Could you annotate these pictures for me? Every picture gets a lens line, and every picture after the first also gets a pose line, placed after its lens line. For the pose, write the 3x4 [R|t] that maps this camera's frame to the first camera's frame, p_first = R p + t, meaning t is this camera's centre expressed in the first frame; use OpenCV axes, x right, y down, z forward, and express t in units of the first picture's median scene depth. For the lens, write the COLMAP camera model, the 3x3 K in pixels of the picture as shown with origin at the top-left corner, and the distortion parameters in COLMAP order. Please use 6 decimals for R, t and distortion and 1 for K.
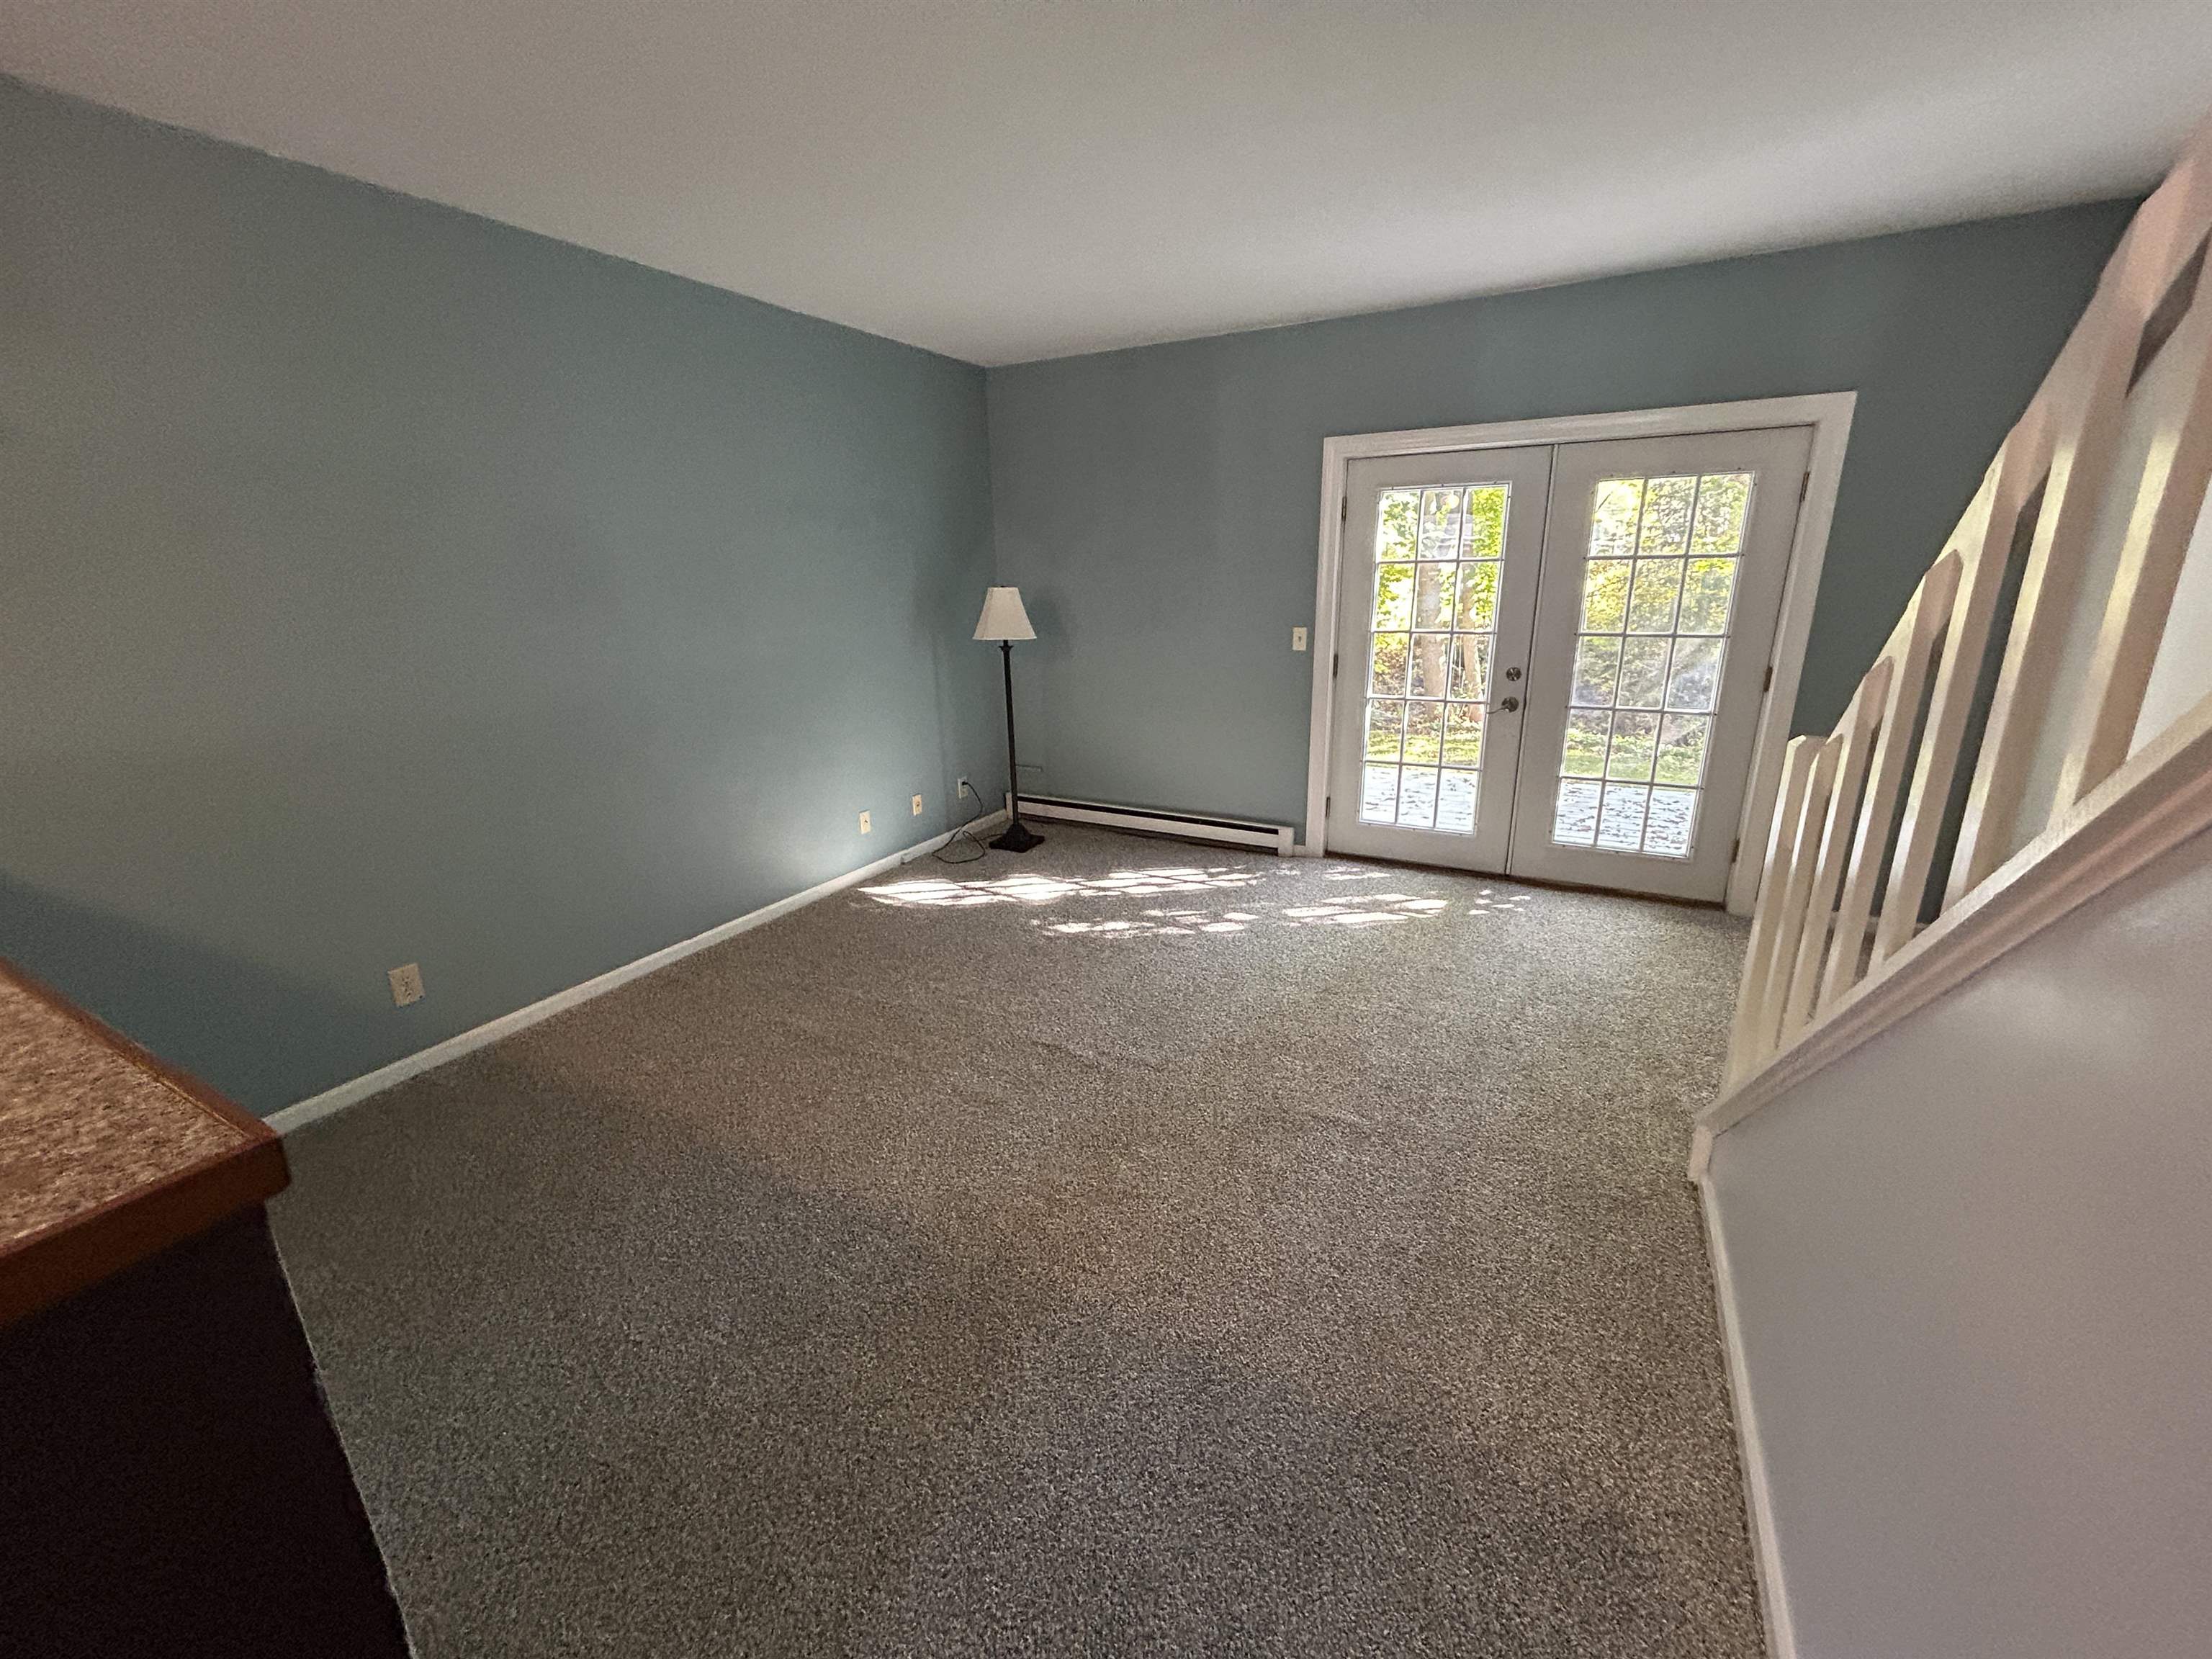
lens RADIAL K [[883.0, 0, 1105.7], [0, 883.0, 826.3], [0, 0, 1]] dist [-0.002227, 0.001162]
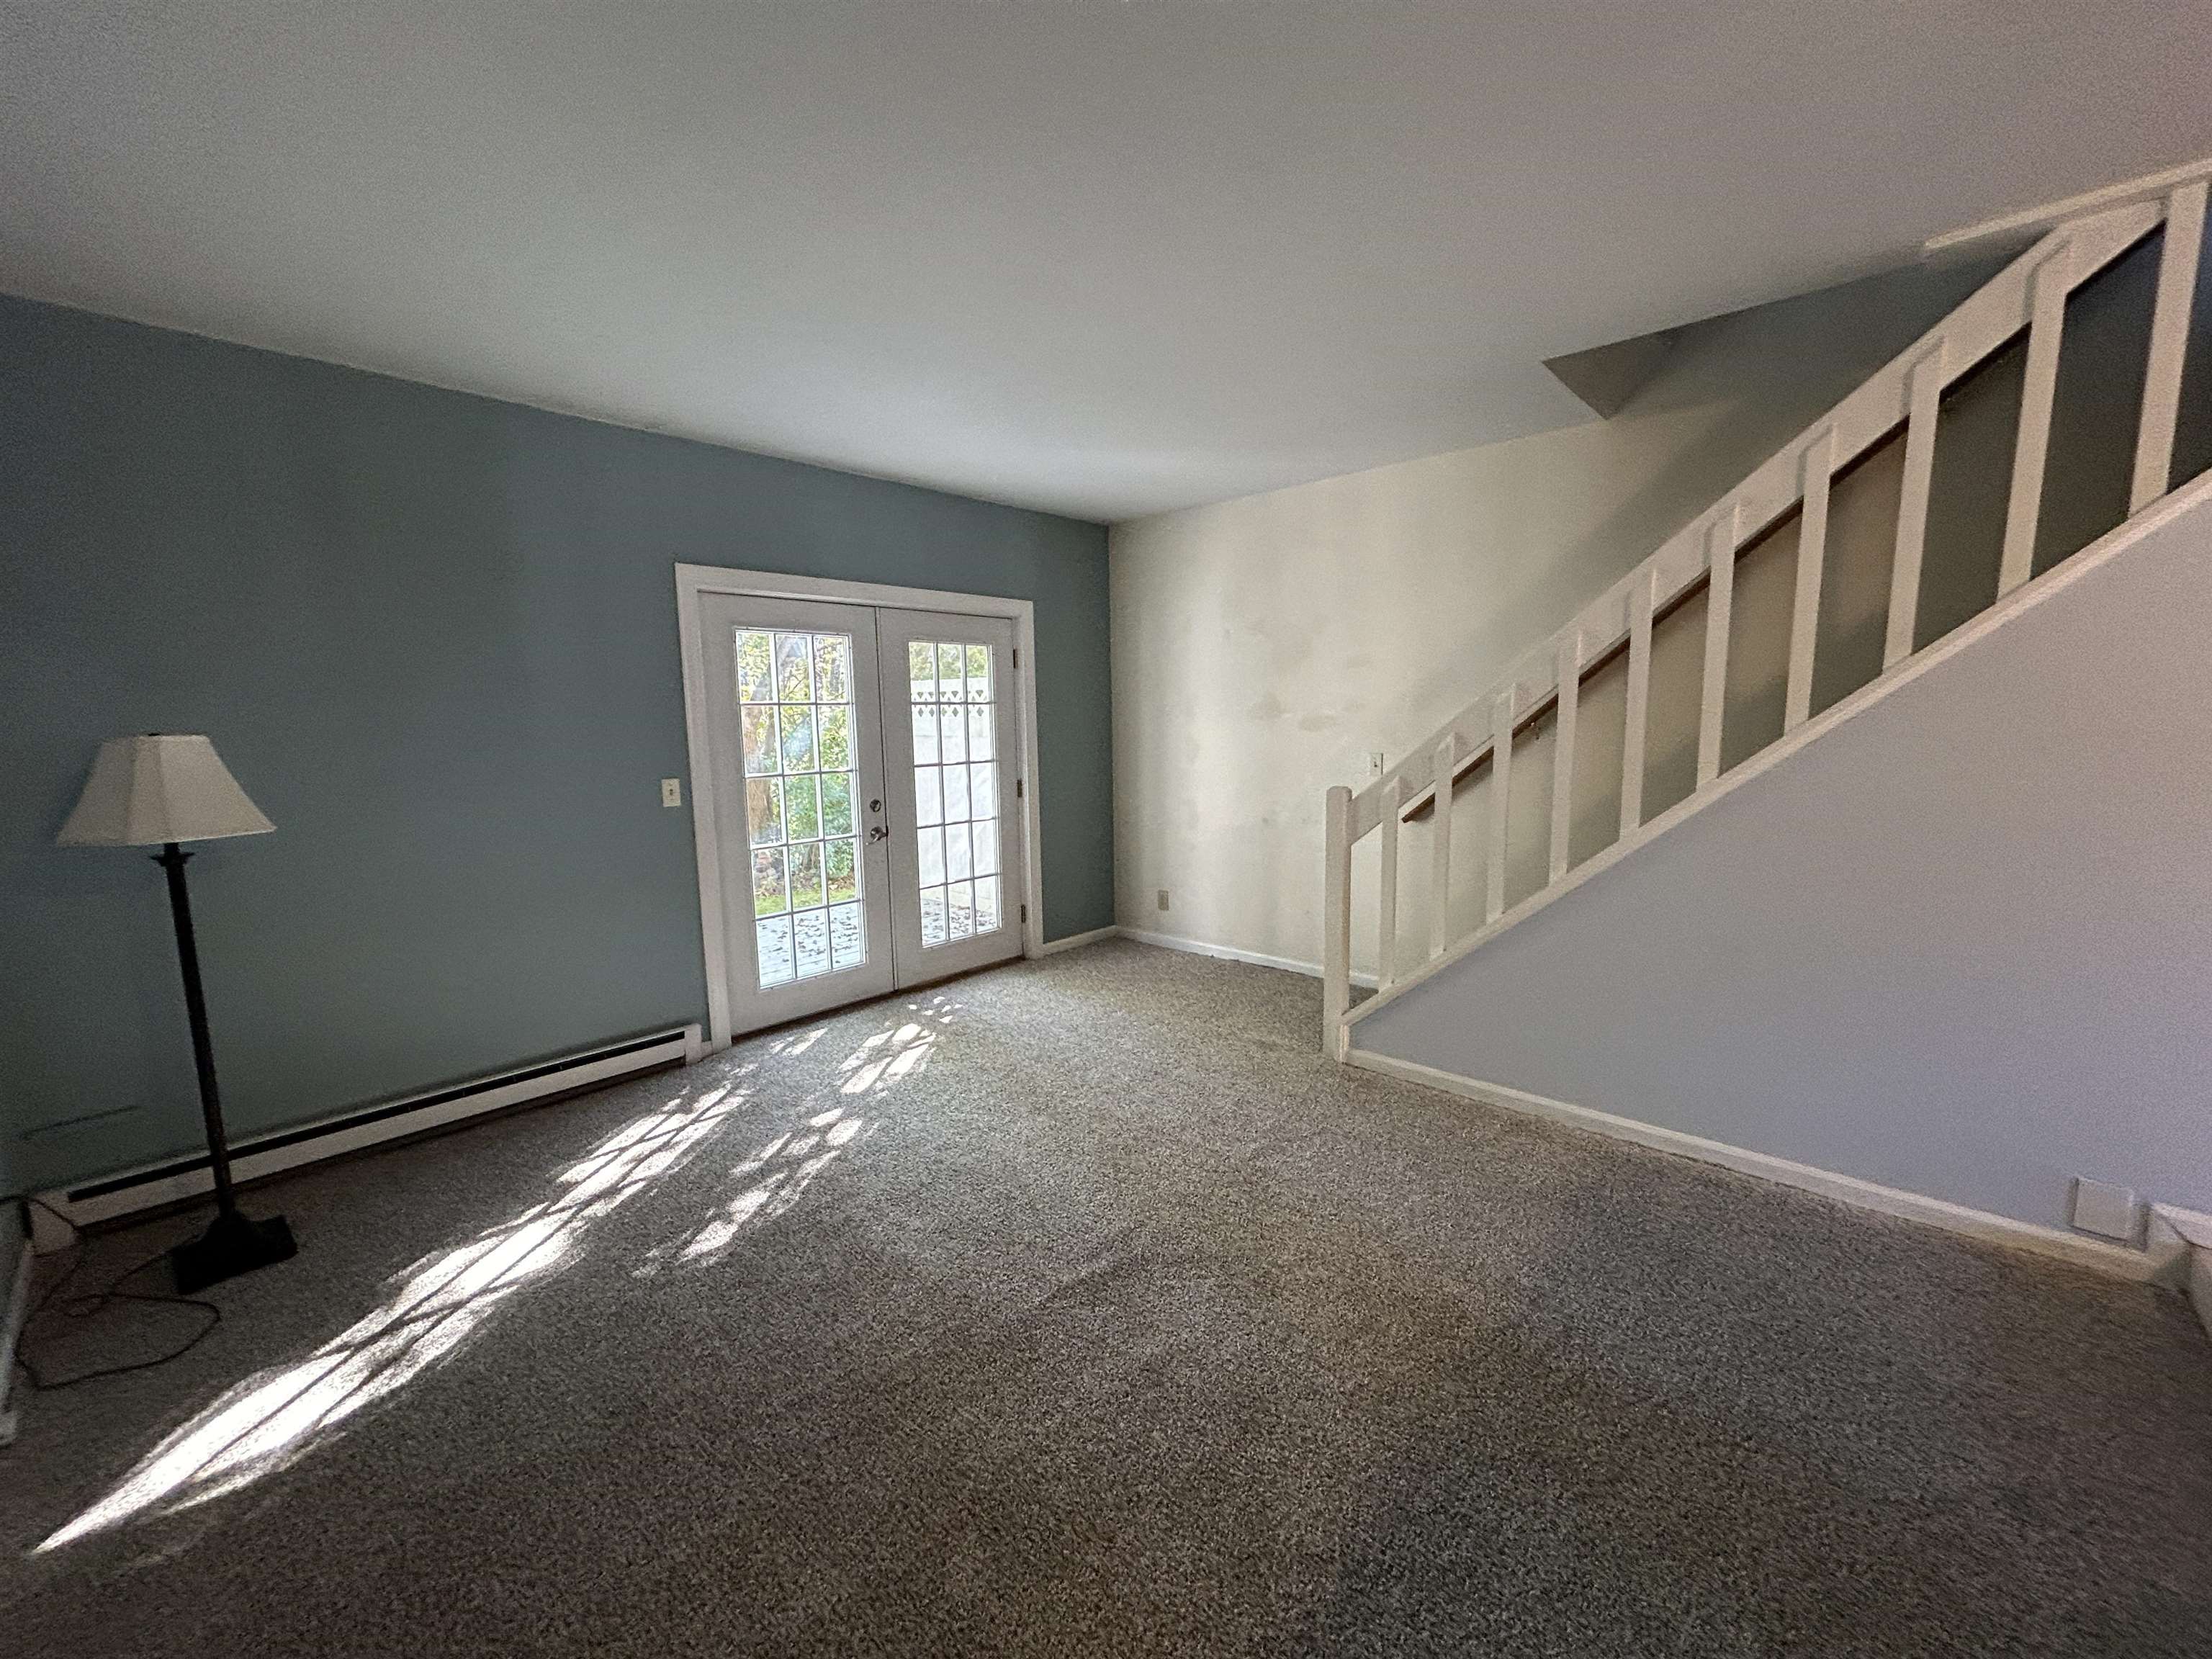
lens RADIAL K [[883.0, 0, 1099.8], [0, 883.0, 825.2], [0, 0, 1]] dist [-0.002227, 0.001162]
pose [[0.246821, -0.104786, 0.963379, -0.509294], [0.287537, 0.957285, 0.030455, -0.101298], [-0.925420, 0.269490, 0.266408, 0.454677]]
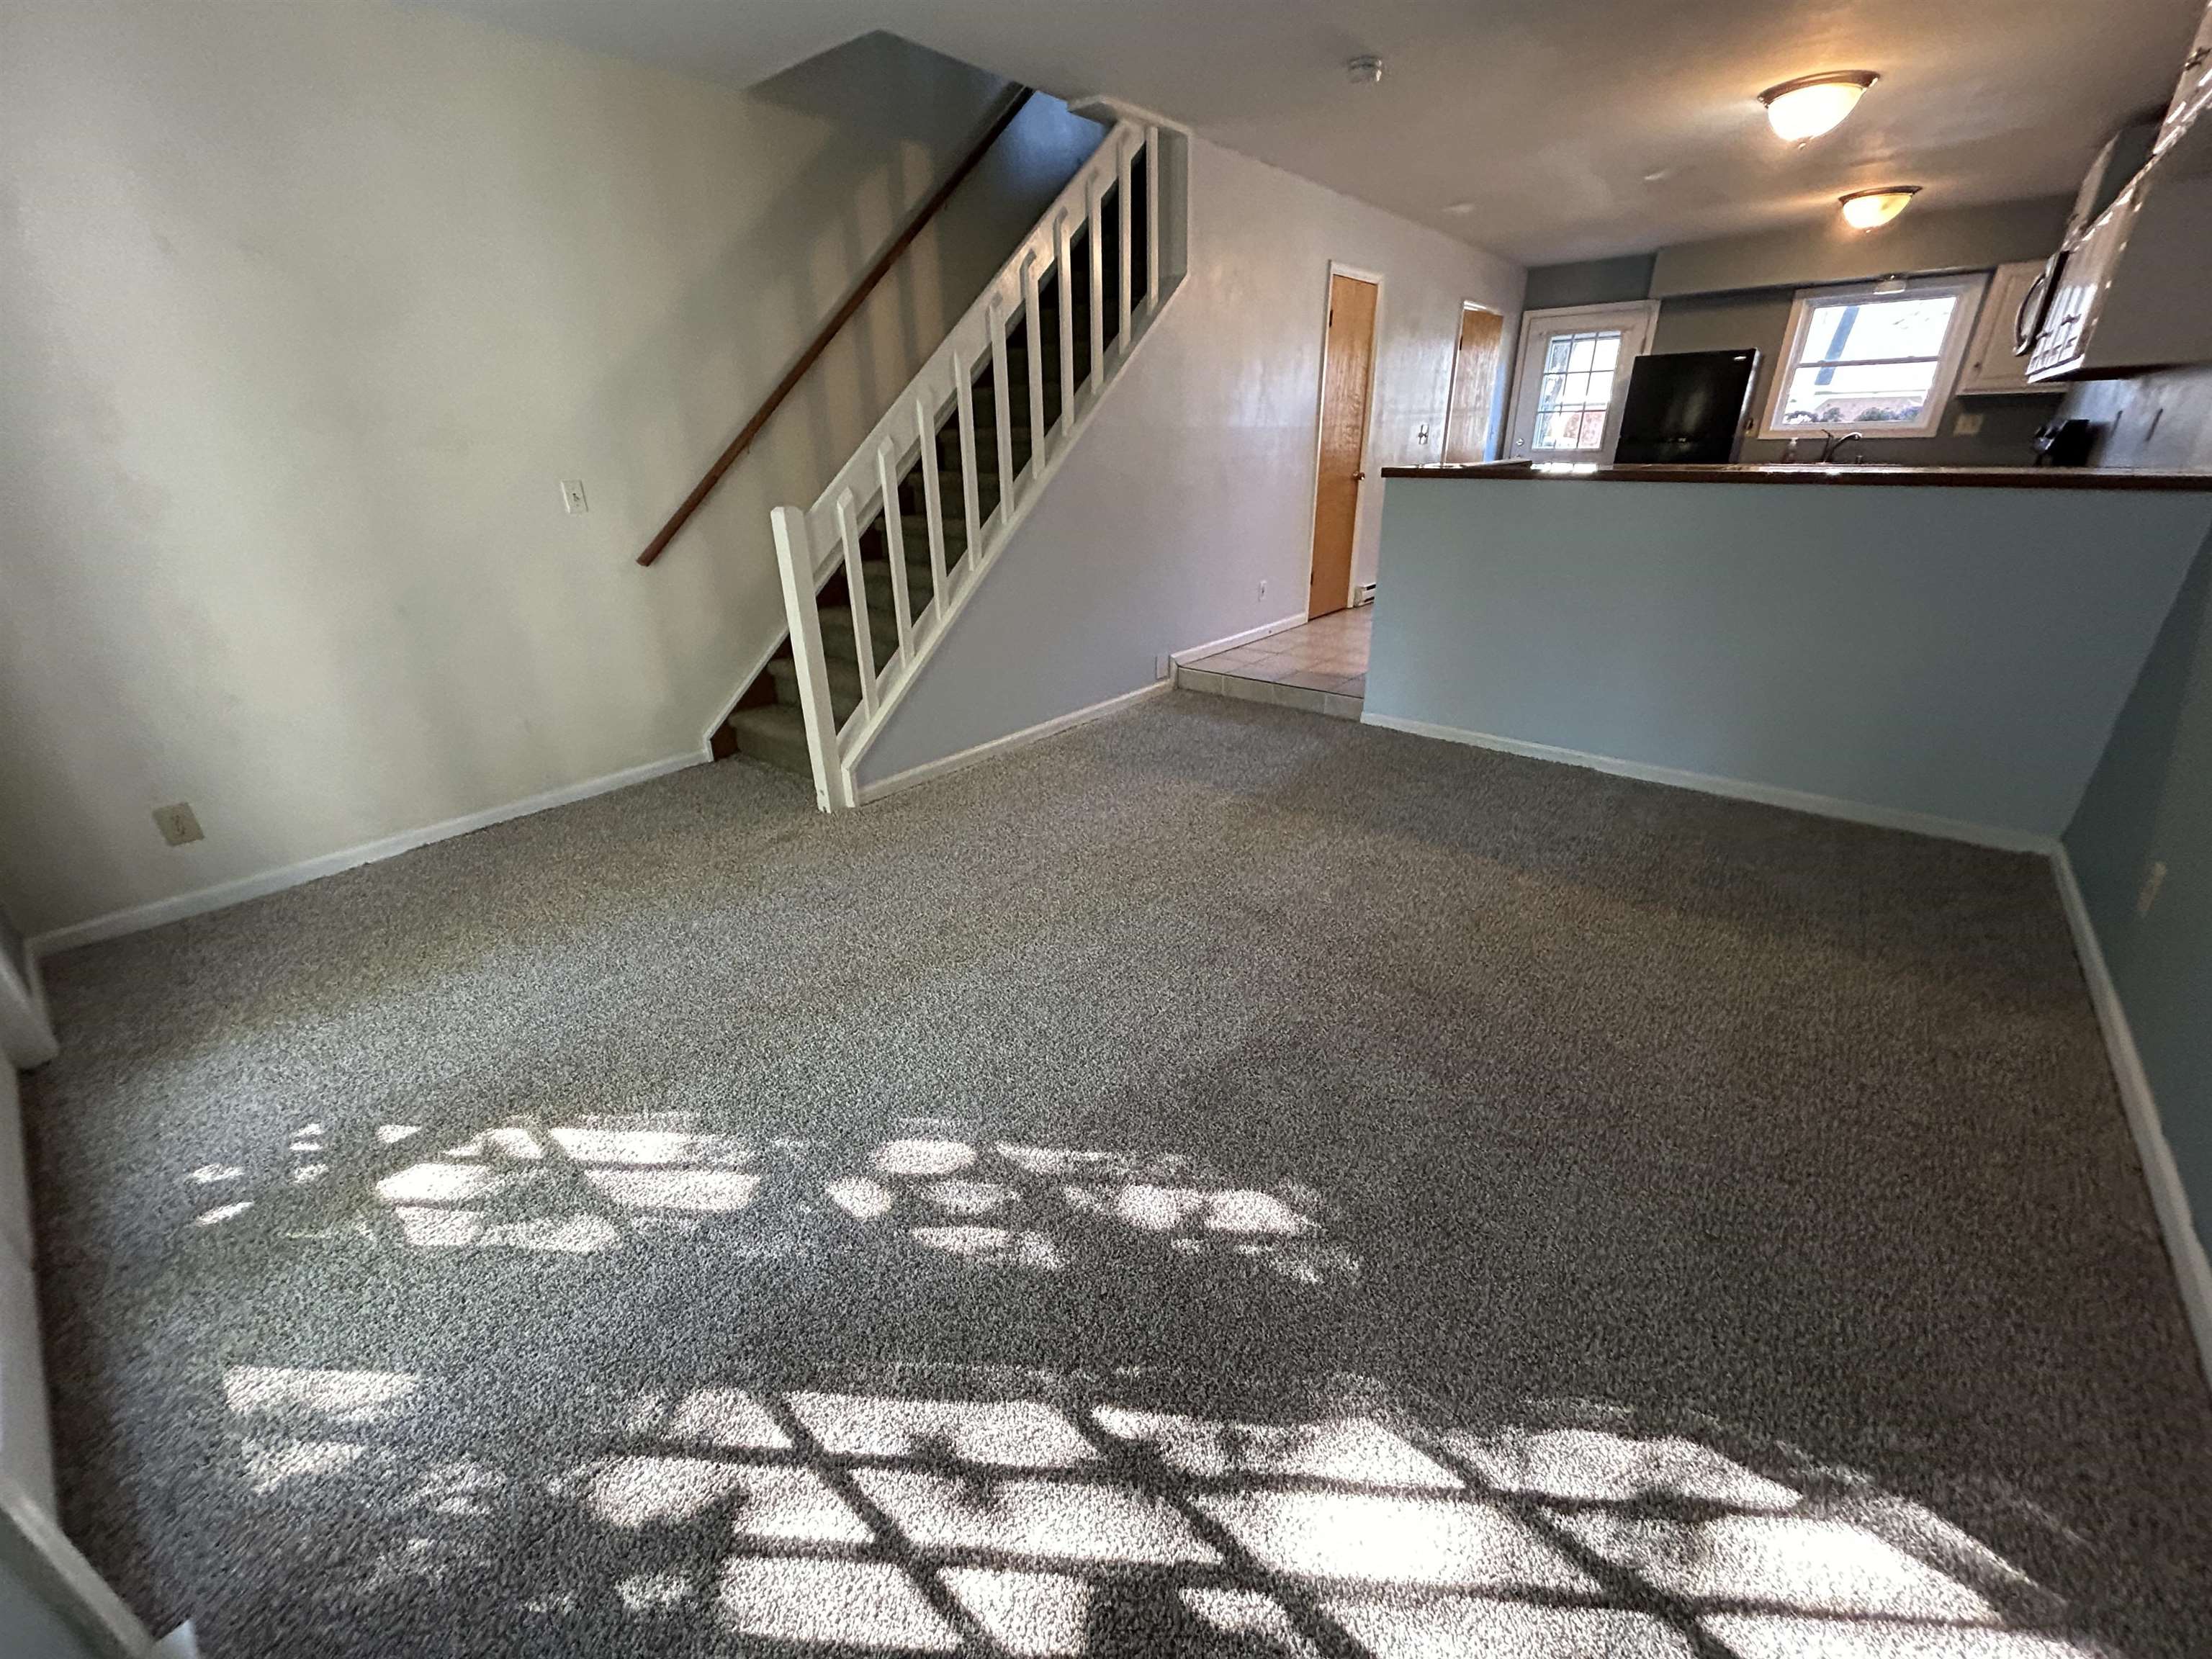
lens RADIAL K [[883.0, 0, 1101.4], [0, 883.0, 835.8], [0, 0, 1]] dist [-0.002227, 0.001162]
pose [[-0.980103, -0.043088, 0.193757, -0.038232], [0.094357, 0.757663, 0.645789, -0.282523], [-0.174628, 0.651222, -0.738522, 1.119470]]
